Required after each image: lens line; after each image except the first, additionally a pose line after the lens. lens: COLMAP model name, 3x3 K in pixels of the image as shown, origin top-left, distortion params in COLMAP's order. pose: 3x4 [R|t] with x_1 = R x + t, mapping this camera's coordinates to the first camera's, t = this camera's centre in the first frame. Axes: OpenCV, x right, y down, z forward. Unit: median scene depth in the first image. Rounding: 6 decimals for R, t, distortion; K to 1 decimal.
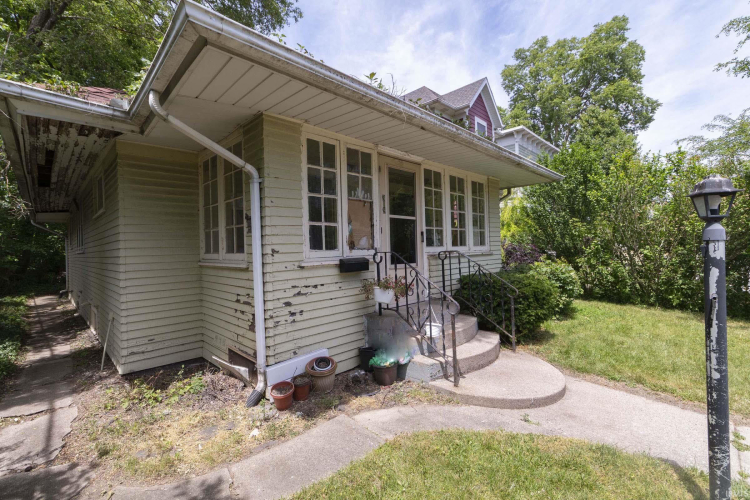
lens RADIAL K [[329.3, 0, 367.8], [0, 329.3, 248.7], [0, 0, 1]] dist [-0.003435, -0.001254]
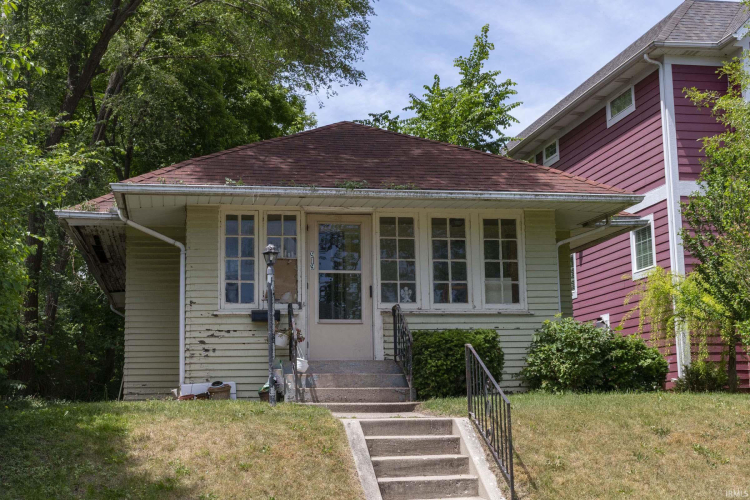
lens RADIAL K [[1076.9, 0, 374.6], [0, 1076.9, 250.4], [0, 0, 1]] dist [-0.077370, 0.000000]
pose [[0.824818, -0.072635, -0.560714, 2.454848], [-0.003999, 0.990940, -0.134249, 0.334384], [0.565384, 0.112973, 0.817054, -1.930840]]
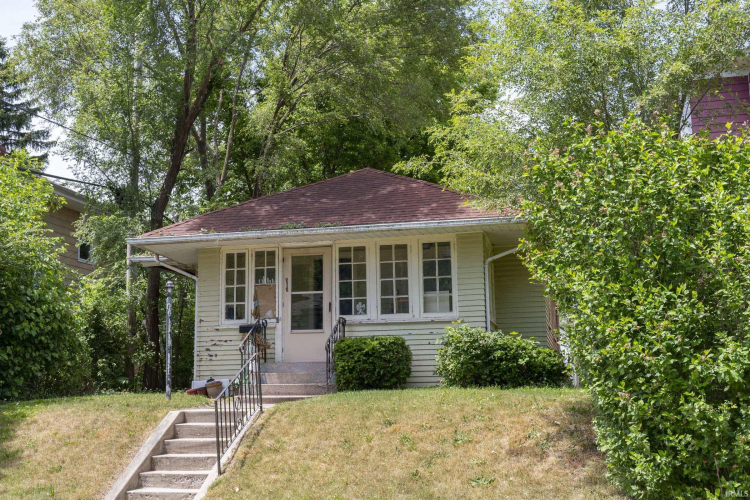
lens RADIAL K [[897.2, 0, 376.0], [0, 897.2, 249.6], [0, 0, 1]] dist [-0.090961, 0.000000]
pose [[0.526594, -0.121650, -0.841368, 3.875901], [0.000545, 0.989757, -0.142764, 0.284737], [0.850117, 0.074720, 0.521266, -0.707163]]
